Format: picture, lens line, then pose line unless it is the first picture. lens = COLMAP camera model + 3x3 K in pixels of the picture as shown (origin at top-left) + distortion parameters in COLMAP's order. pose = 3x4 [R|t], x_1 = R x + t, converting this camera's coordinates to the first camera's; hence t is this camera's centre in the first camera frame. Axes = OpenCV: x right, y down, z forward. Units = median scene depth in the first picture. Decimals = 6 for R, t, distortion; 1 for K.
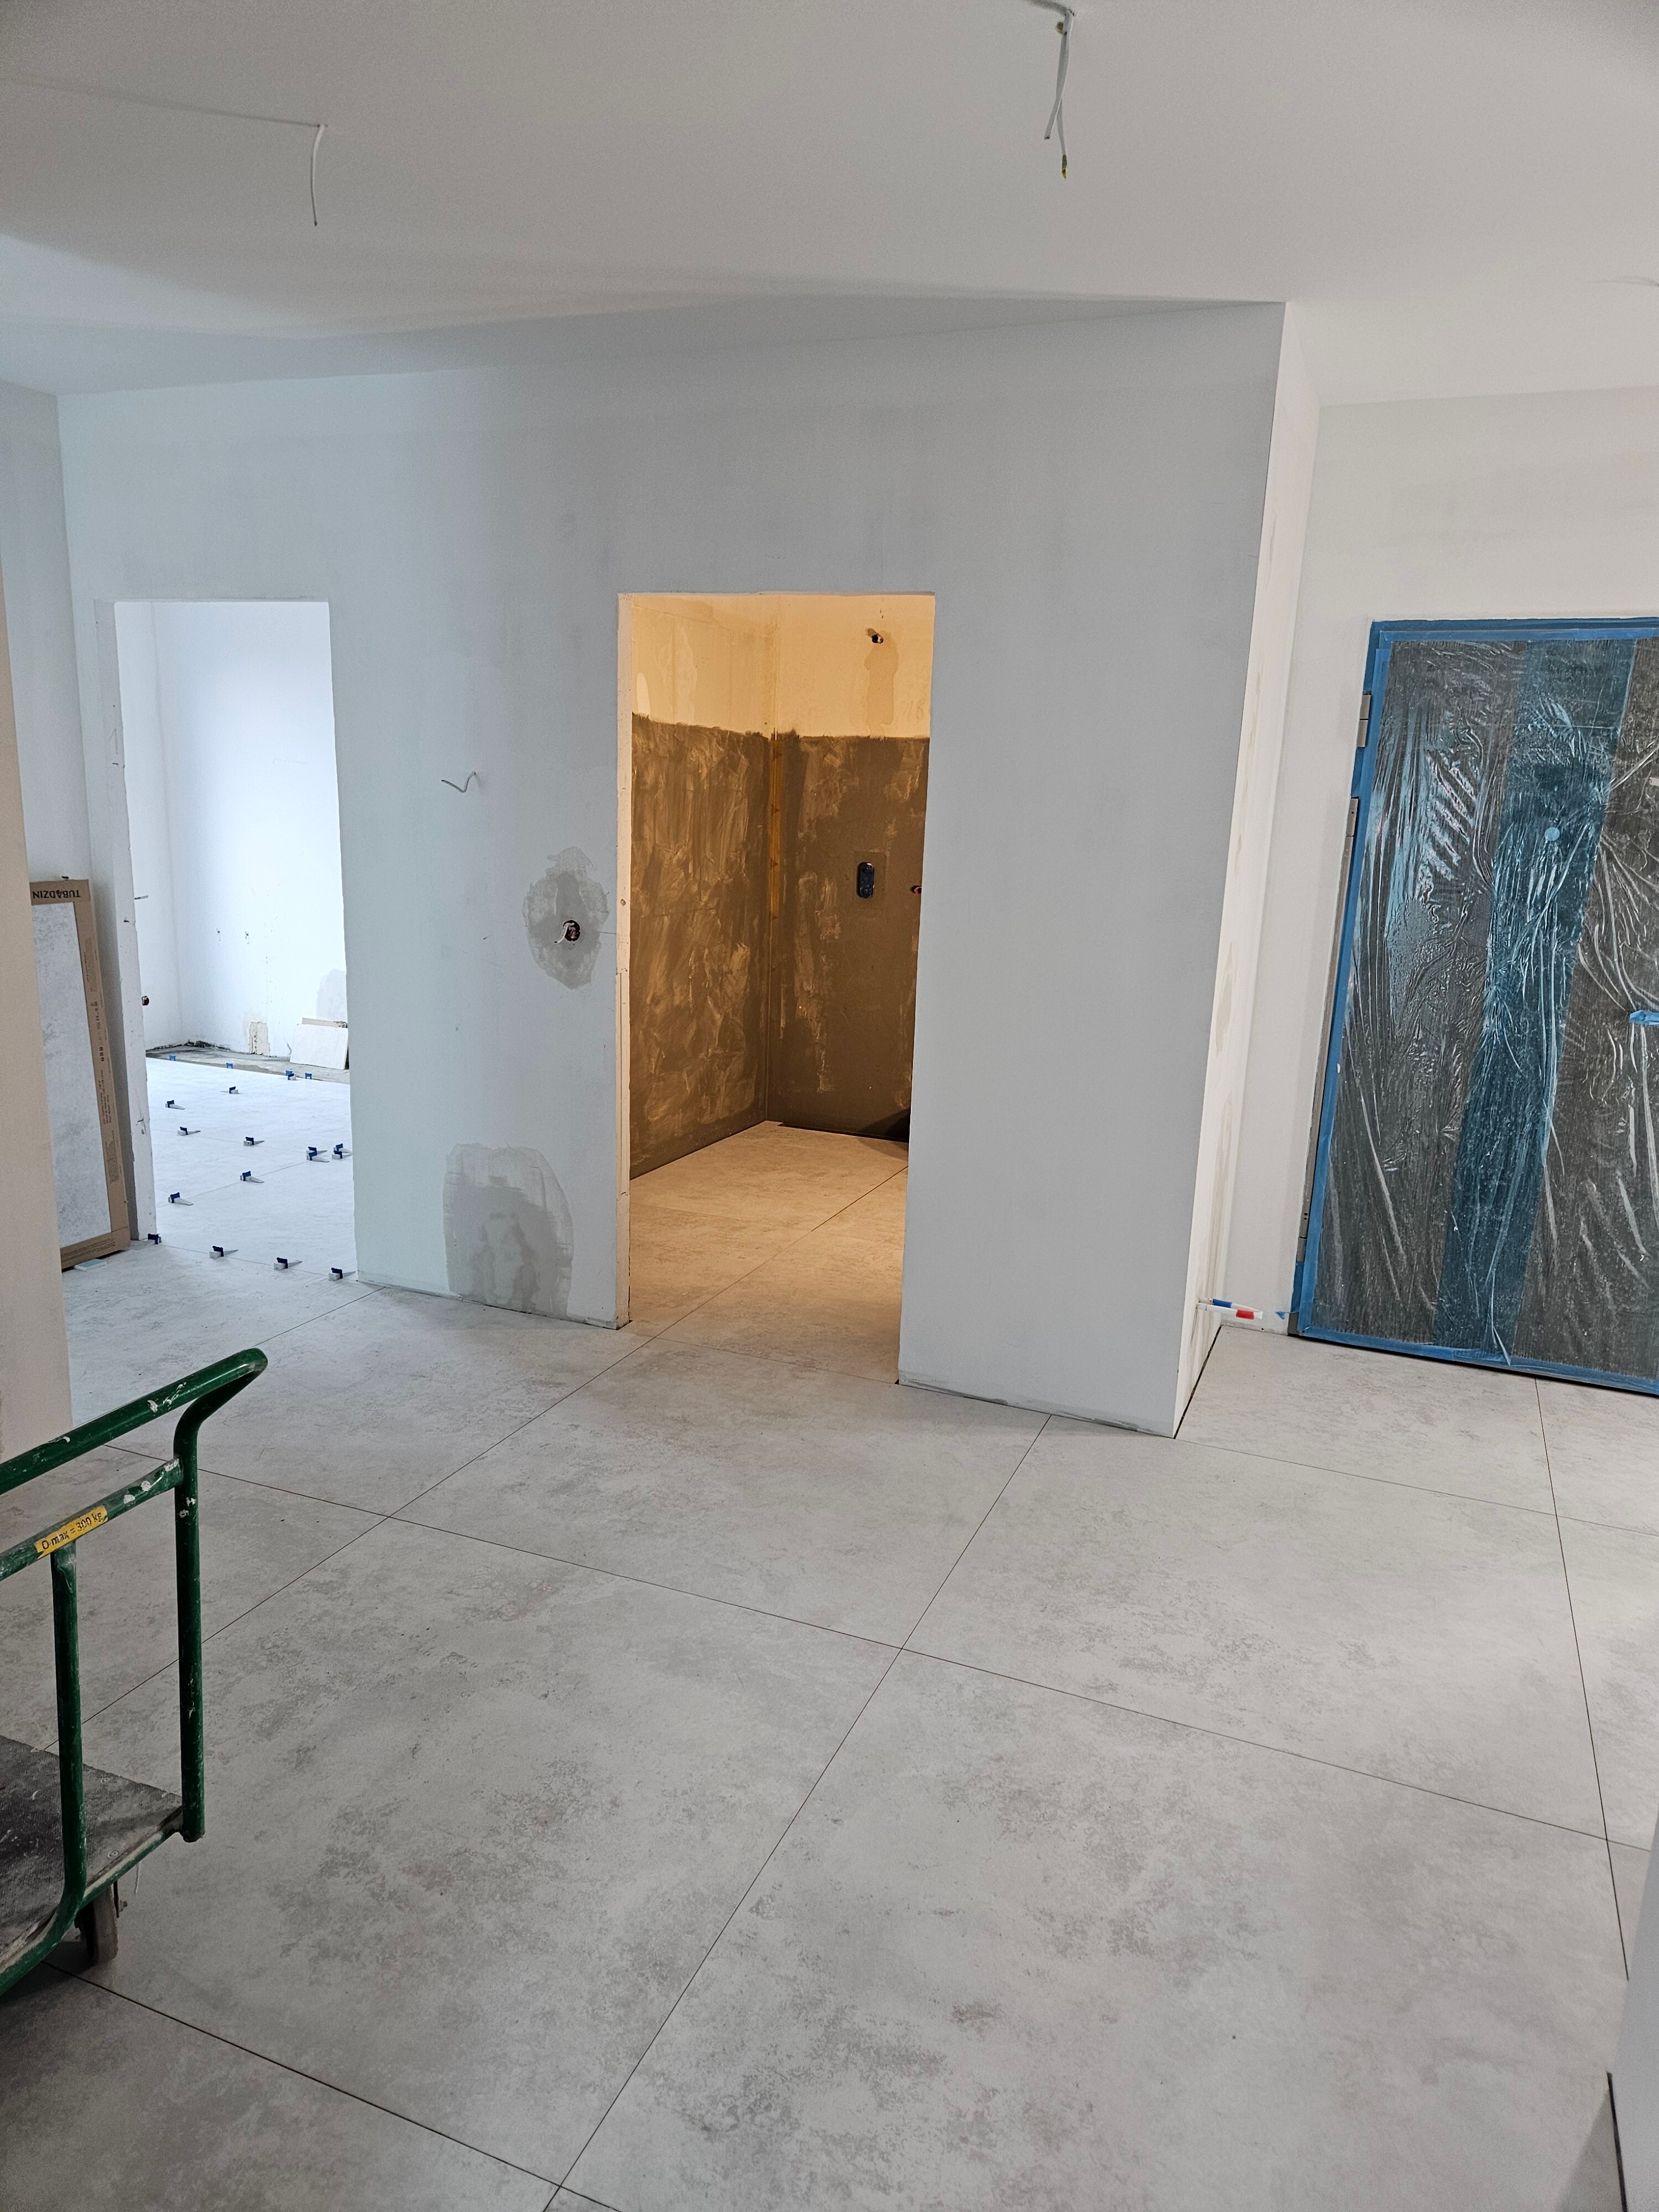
lens RADIAL K [[1479.6, 0, 829.5], [0, 1479.6, 1106.0], [0, 0, 1]] dist [0.082111, -0.069509]
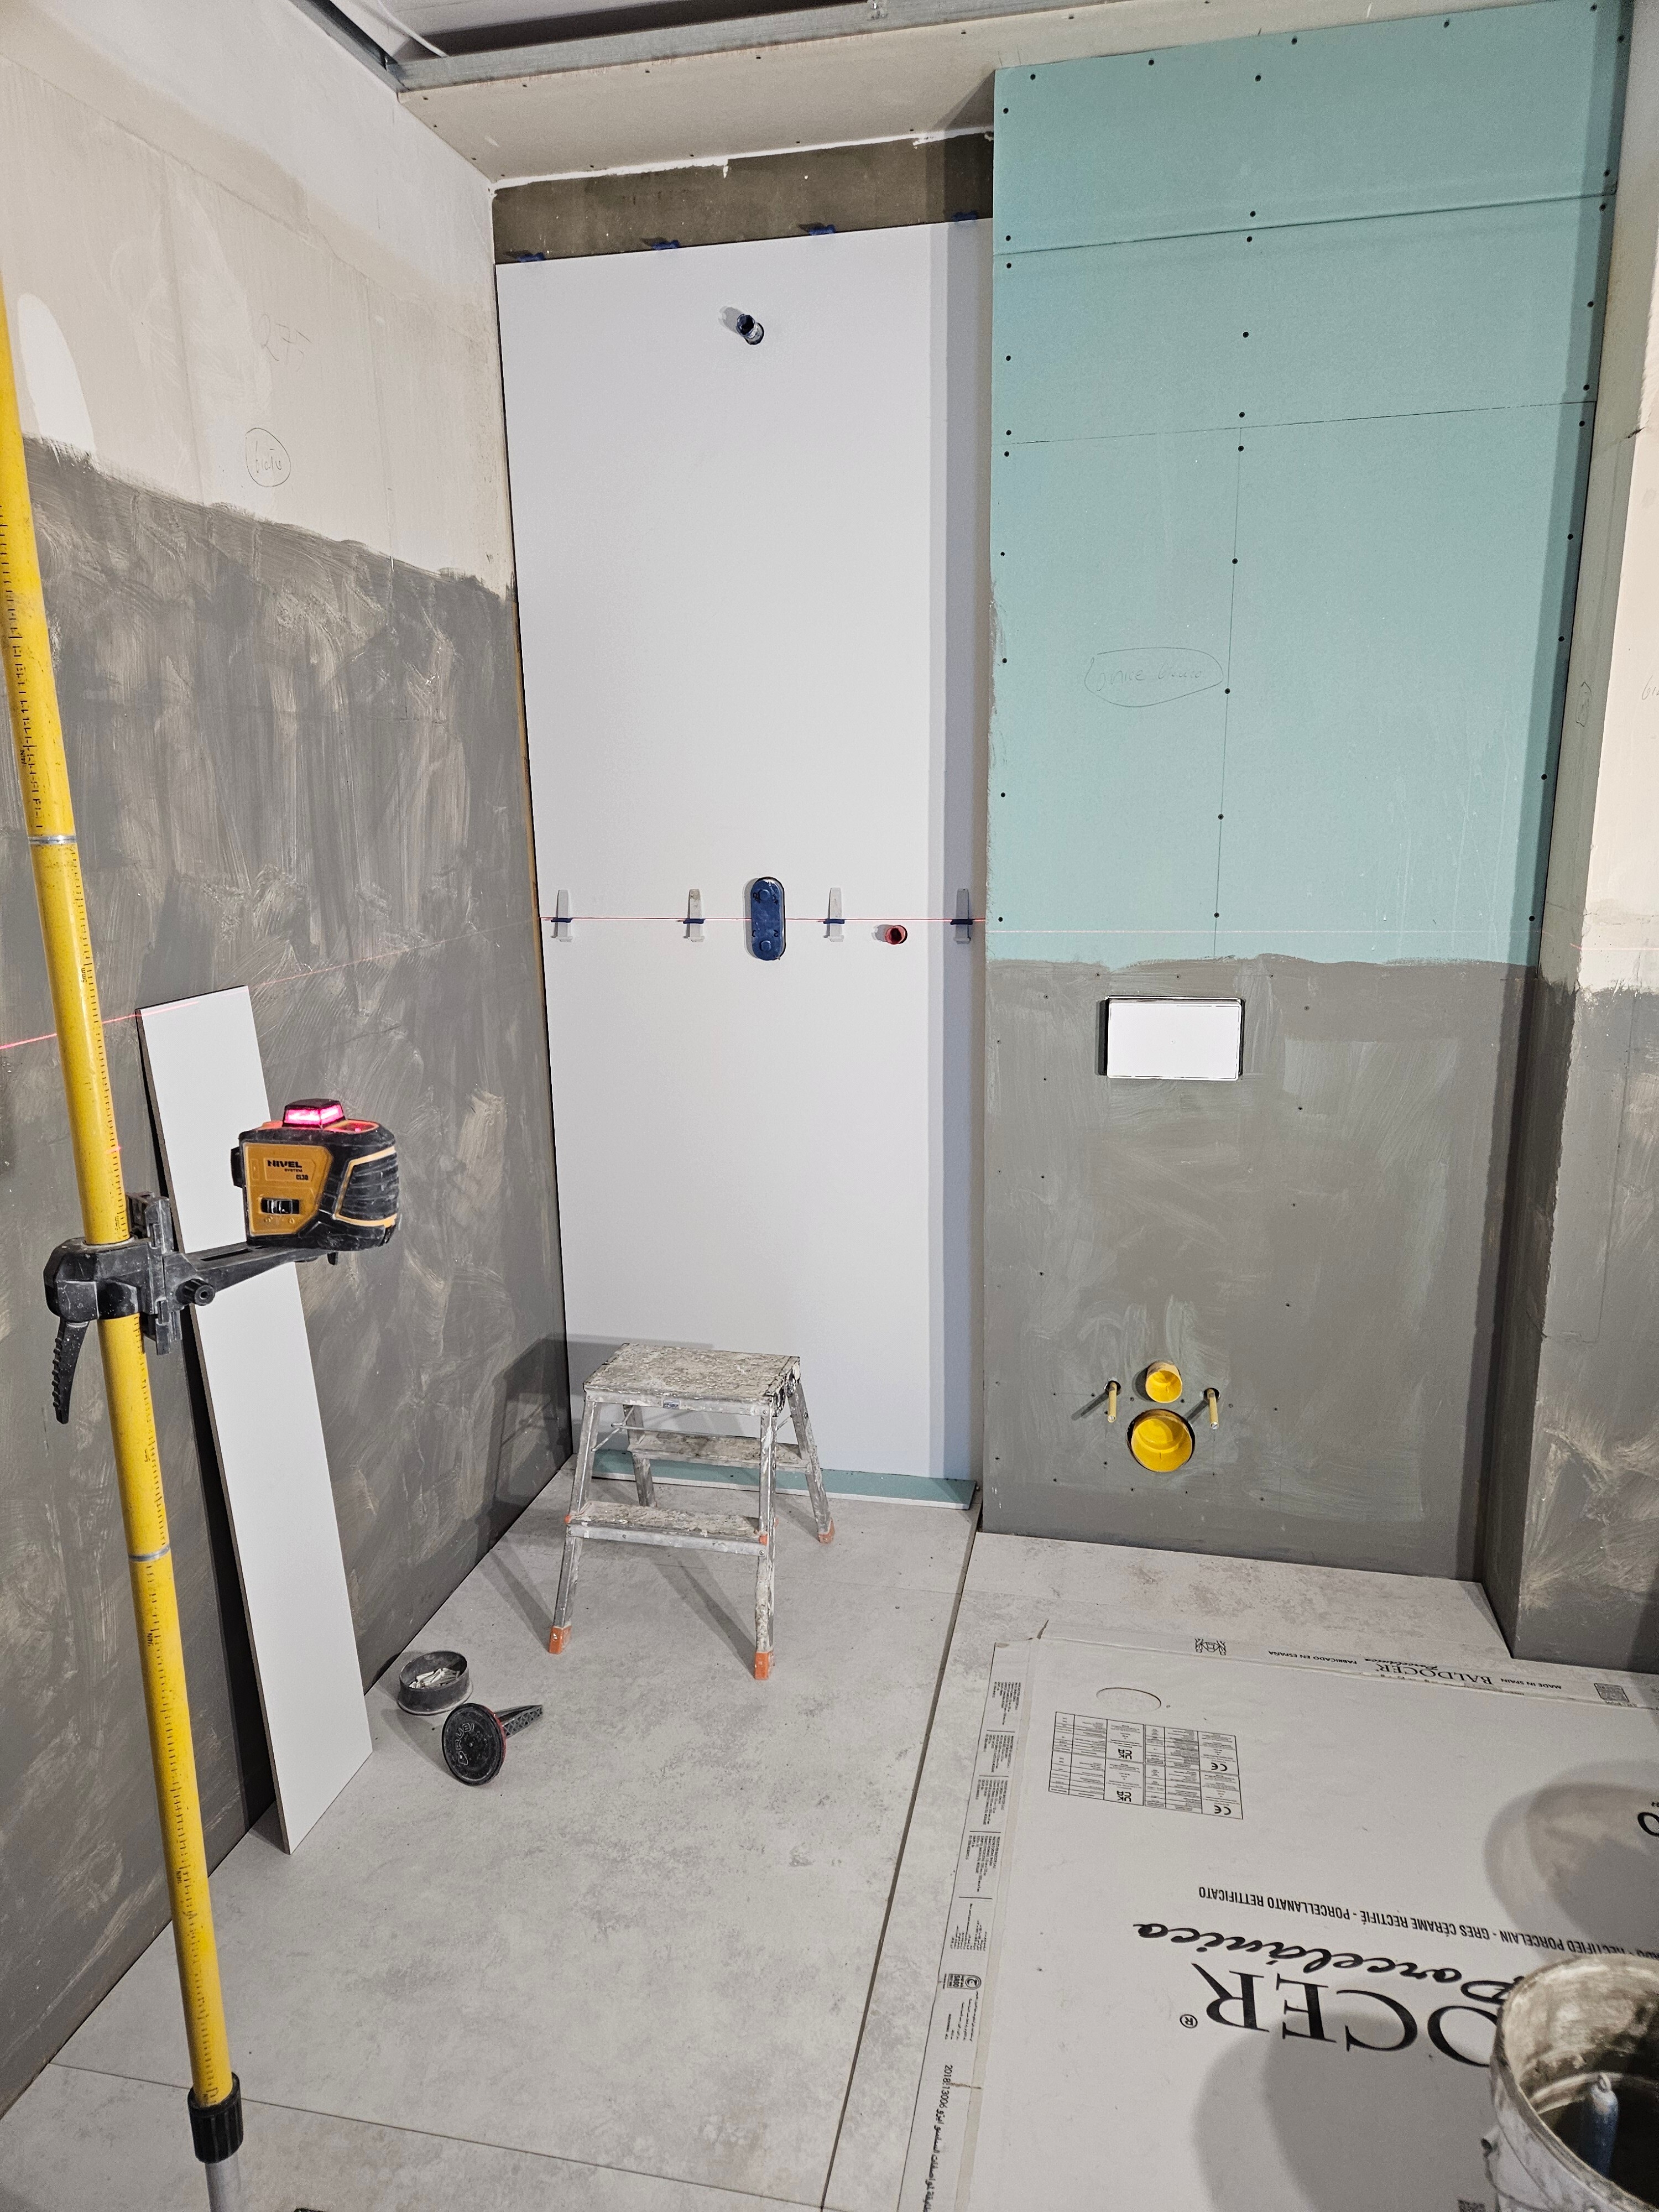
lens RADIAL K [[1479.6, 0, 829.5], [0, 1479.6, 1106.0], [0, 0, 1]] dist [0.082111, -0.069509]
pose [[0.983305, -0.092232, 0.156855, -0.031938], [0.090377, 0.995728, 0.018936, -0.114503], [-0.157932, -0.004444, 0.987440, 0.625188]]
